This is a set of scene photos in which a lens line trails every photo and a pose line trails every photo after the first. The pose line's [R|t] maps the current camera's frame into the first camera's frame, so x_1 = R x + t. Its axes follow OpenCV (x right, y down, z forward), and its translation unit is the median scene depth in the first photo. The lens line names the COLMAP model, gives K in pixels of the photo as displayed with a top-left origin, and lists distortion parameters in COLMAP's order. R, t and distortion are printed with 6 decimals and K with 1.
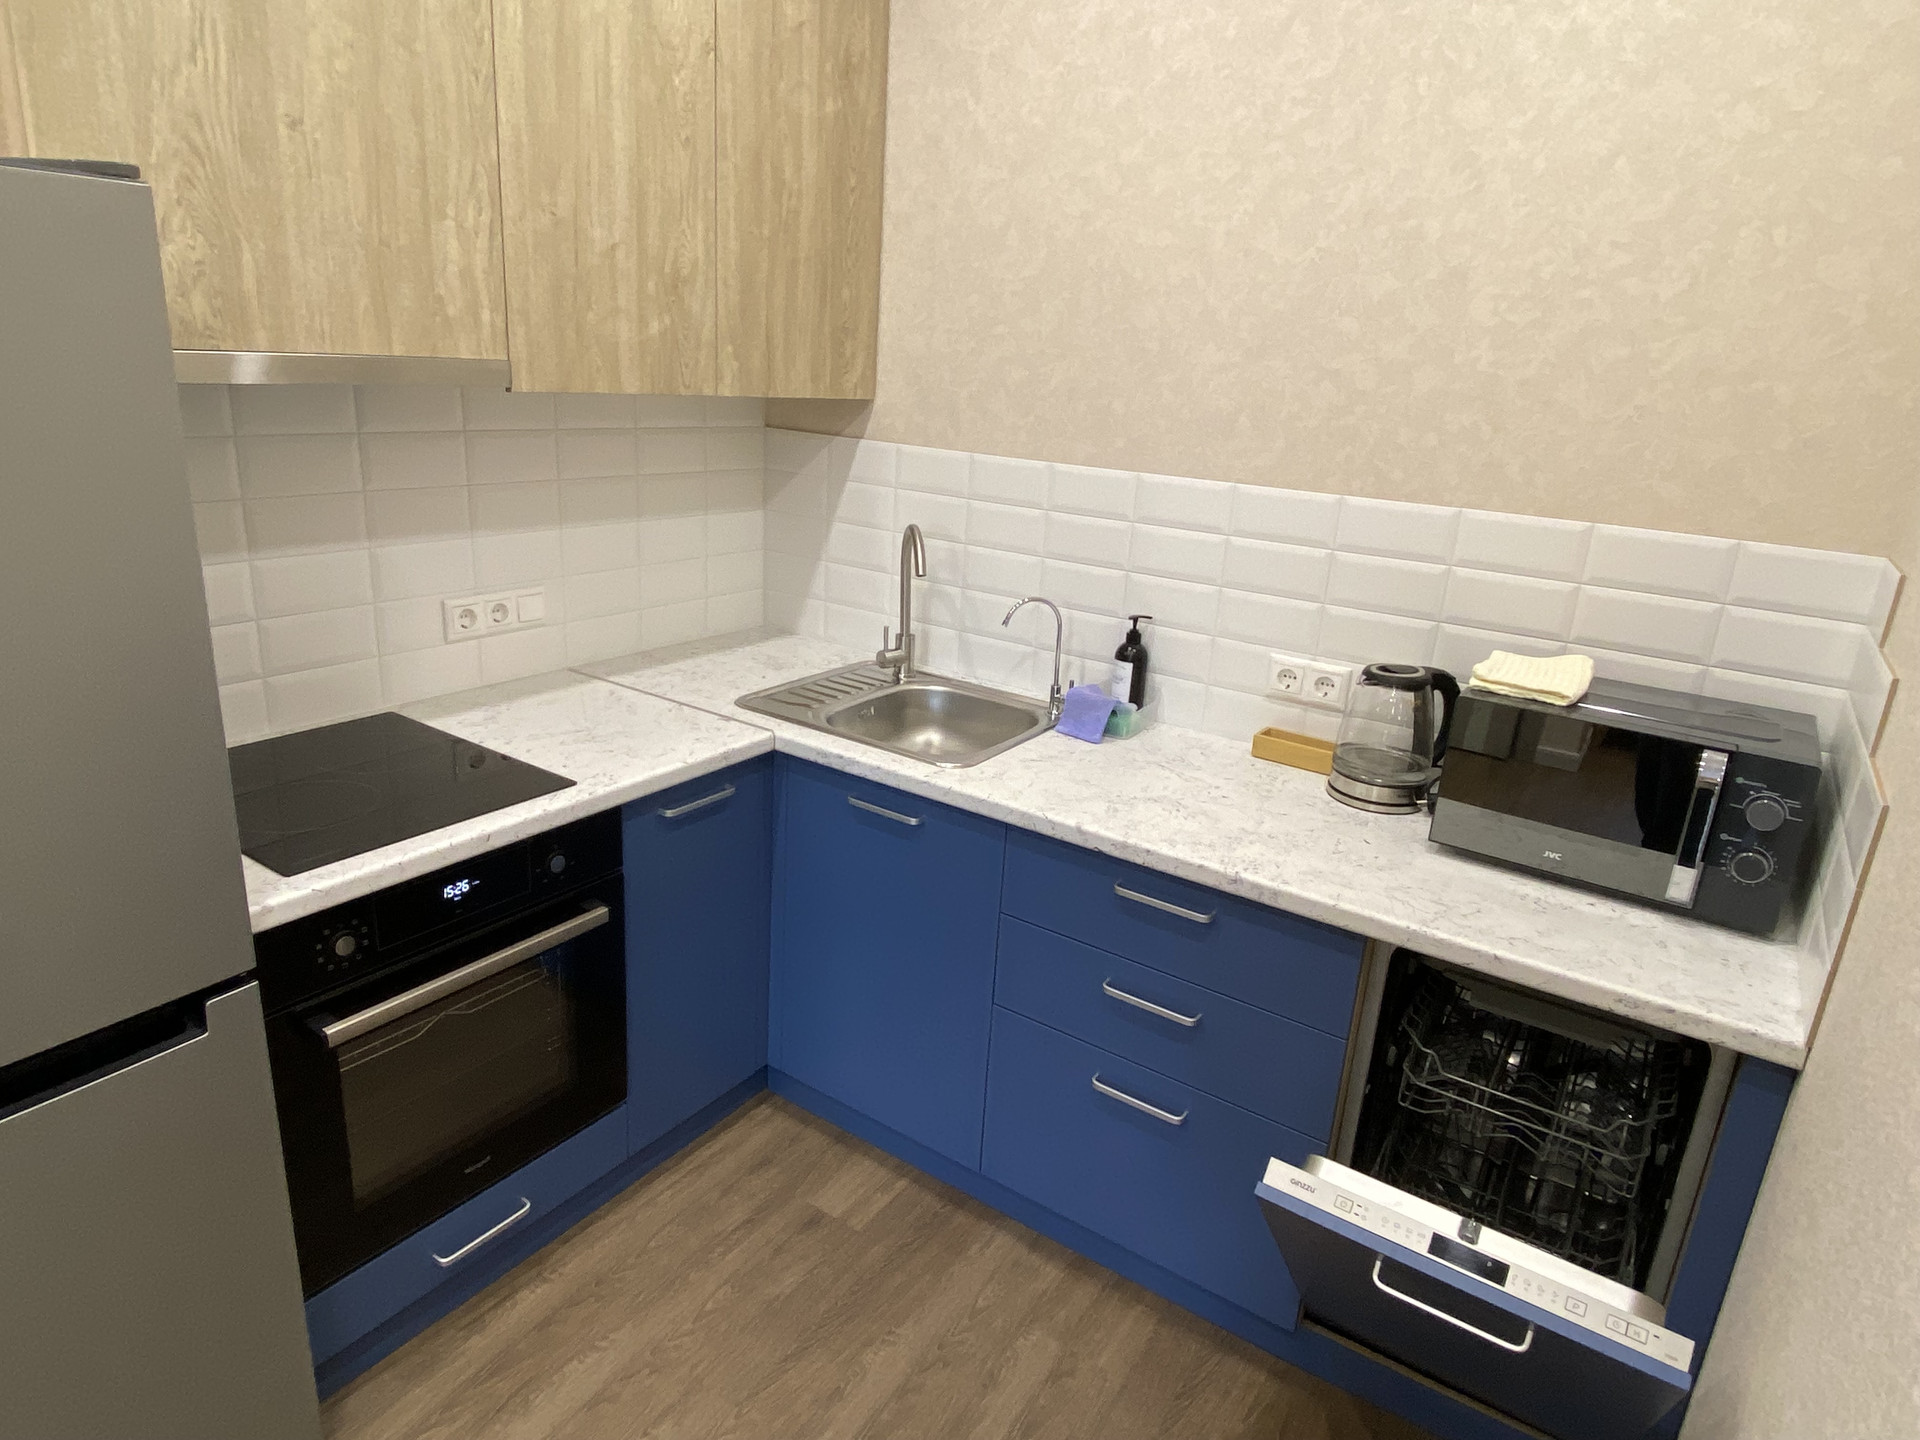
lens RADIAL K [[1110.2, 0, 960.0], [0, 1110.2, 720.0], [0, 0, 1]] dist [0.062804, -0.062171]
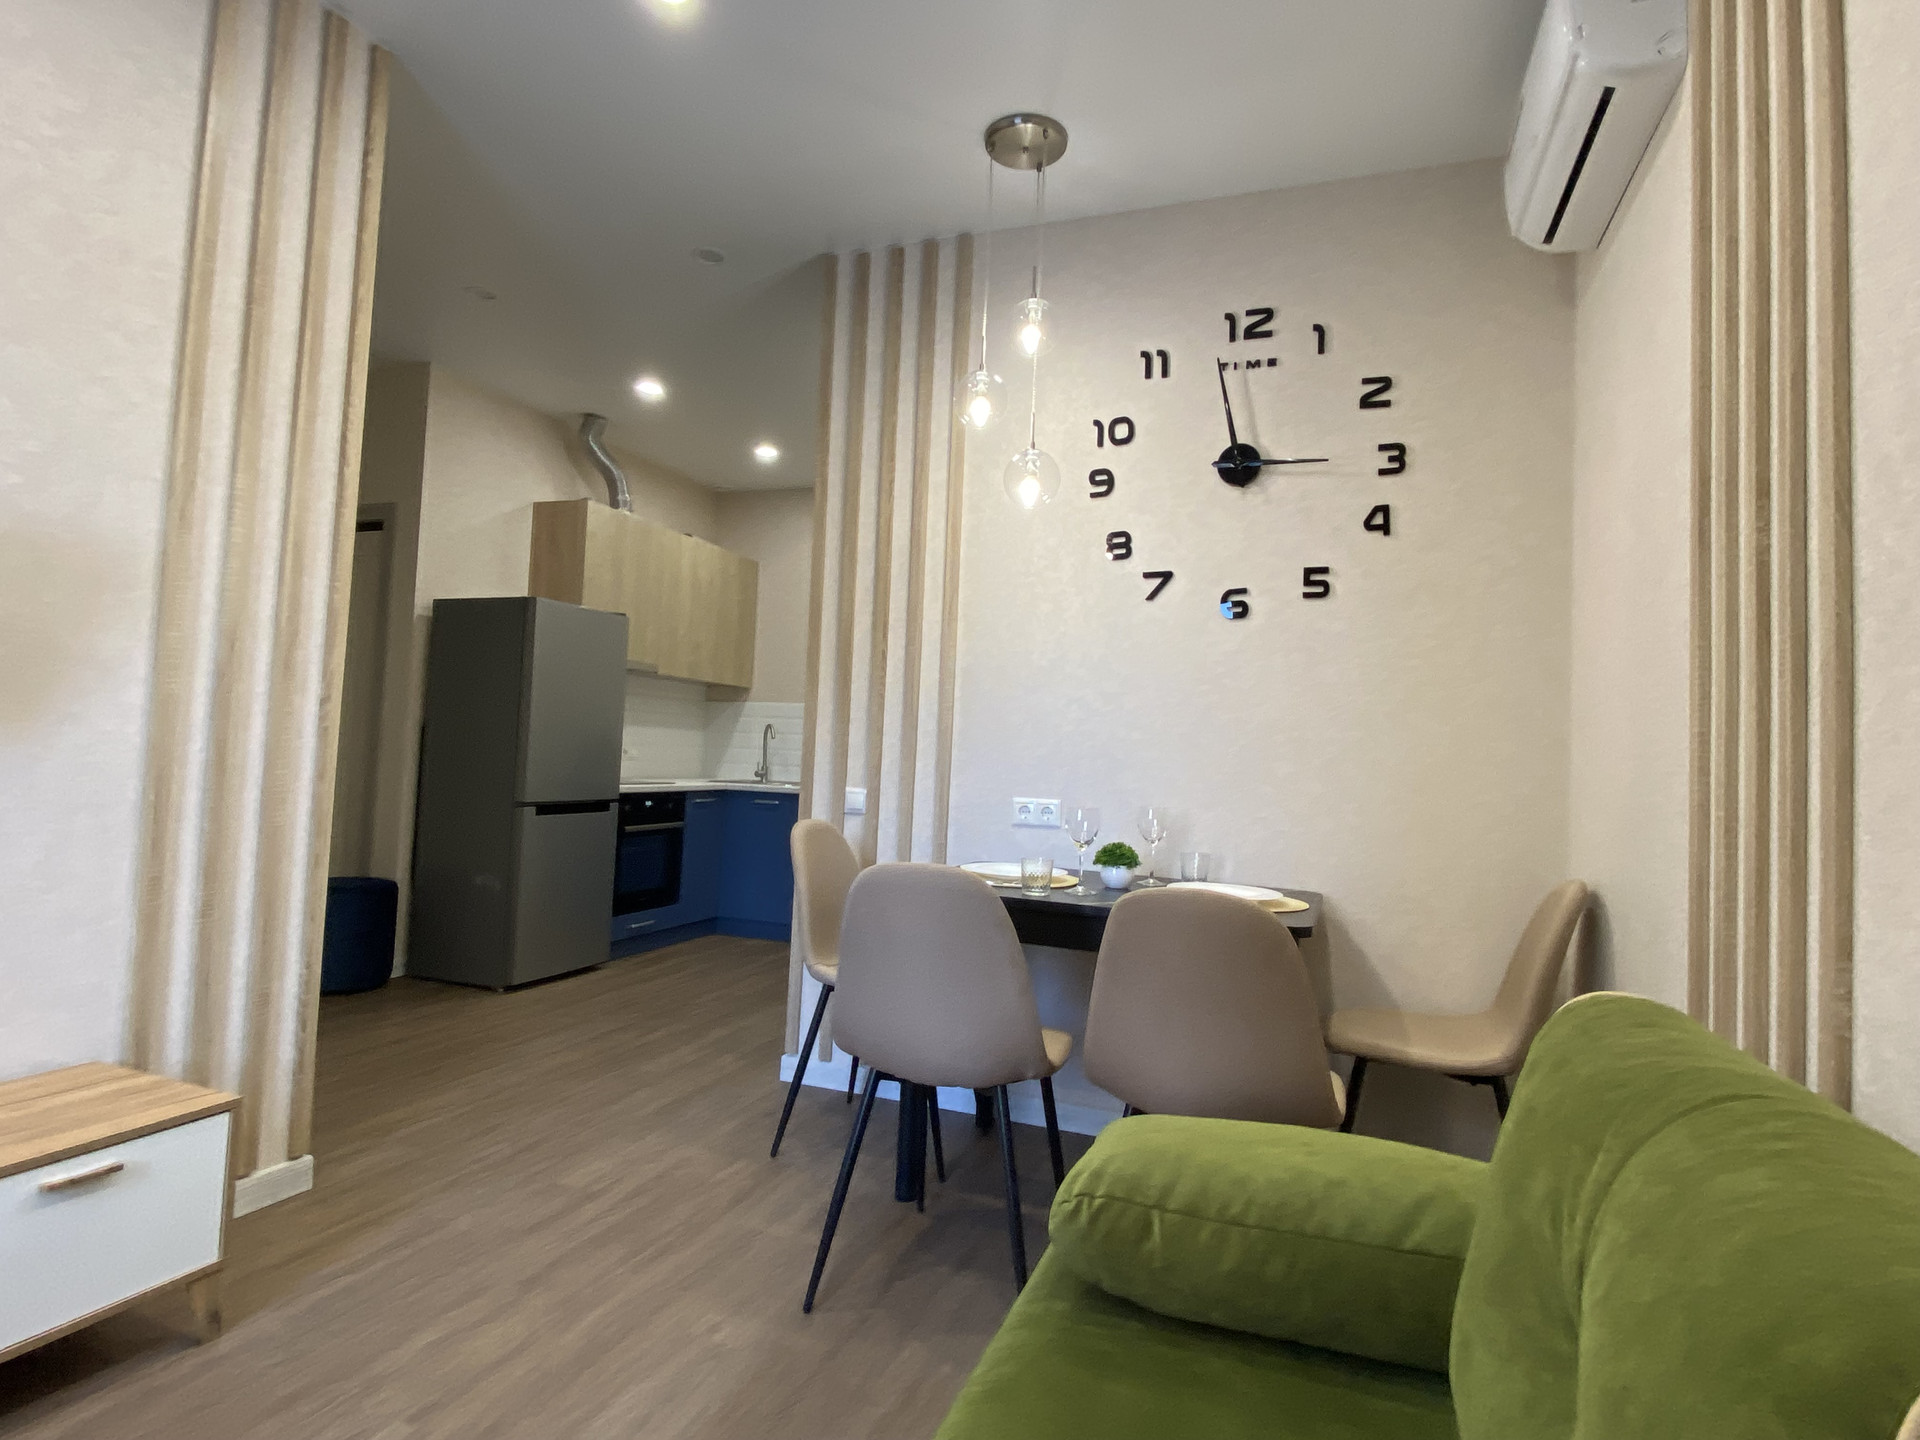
lens RADIAL K [[1008.8, 0, 960.0], [0, 1008.8, 720.0], [0, 0, 1]] dist [0.025501, -0.025206]
pose [[0.973540, -0.007516, 0.228394, -0.190527], [0.083454, 0.942120, -0.324723, 0.855407], [-0.212734, 0.335191, 0.917819, -1.837911]]
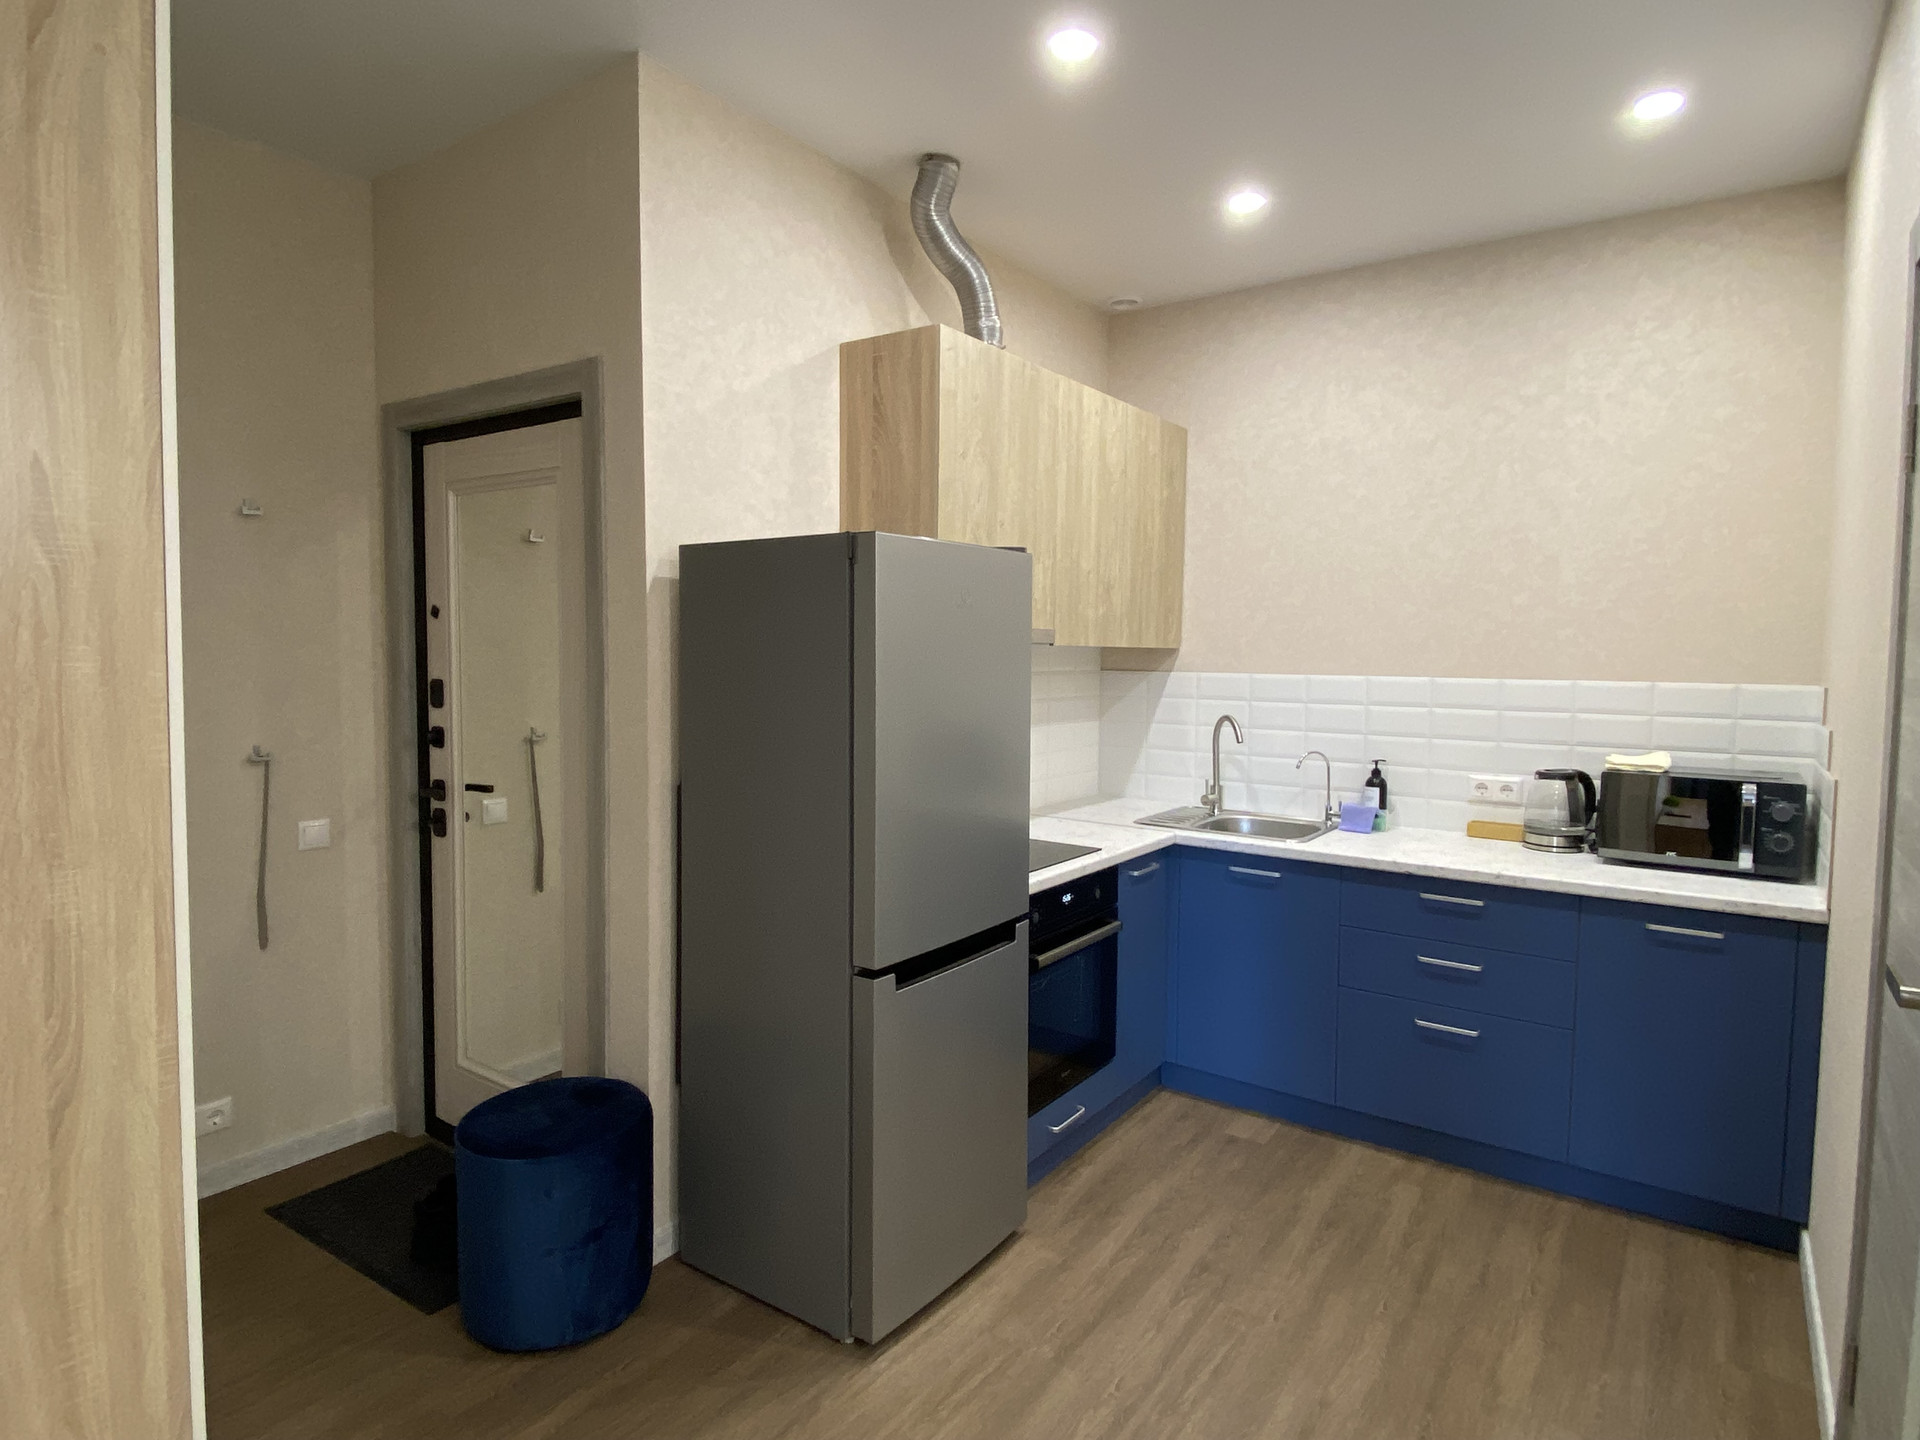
lens RADIAL K [[1054.8, 0, 947.8], [0, 1054.8, 718.2], [0, 0, 1]] dist [0.059283, -0.060073]
pose [[0.998375, -0.049230, -0.028689, -0.497120], [0.040540, 0.967529, -0.249487, 0.249613], [0.040039, 0.247919, 0.967953, -0.663258]]
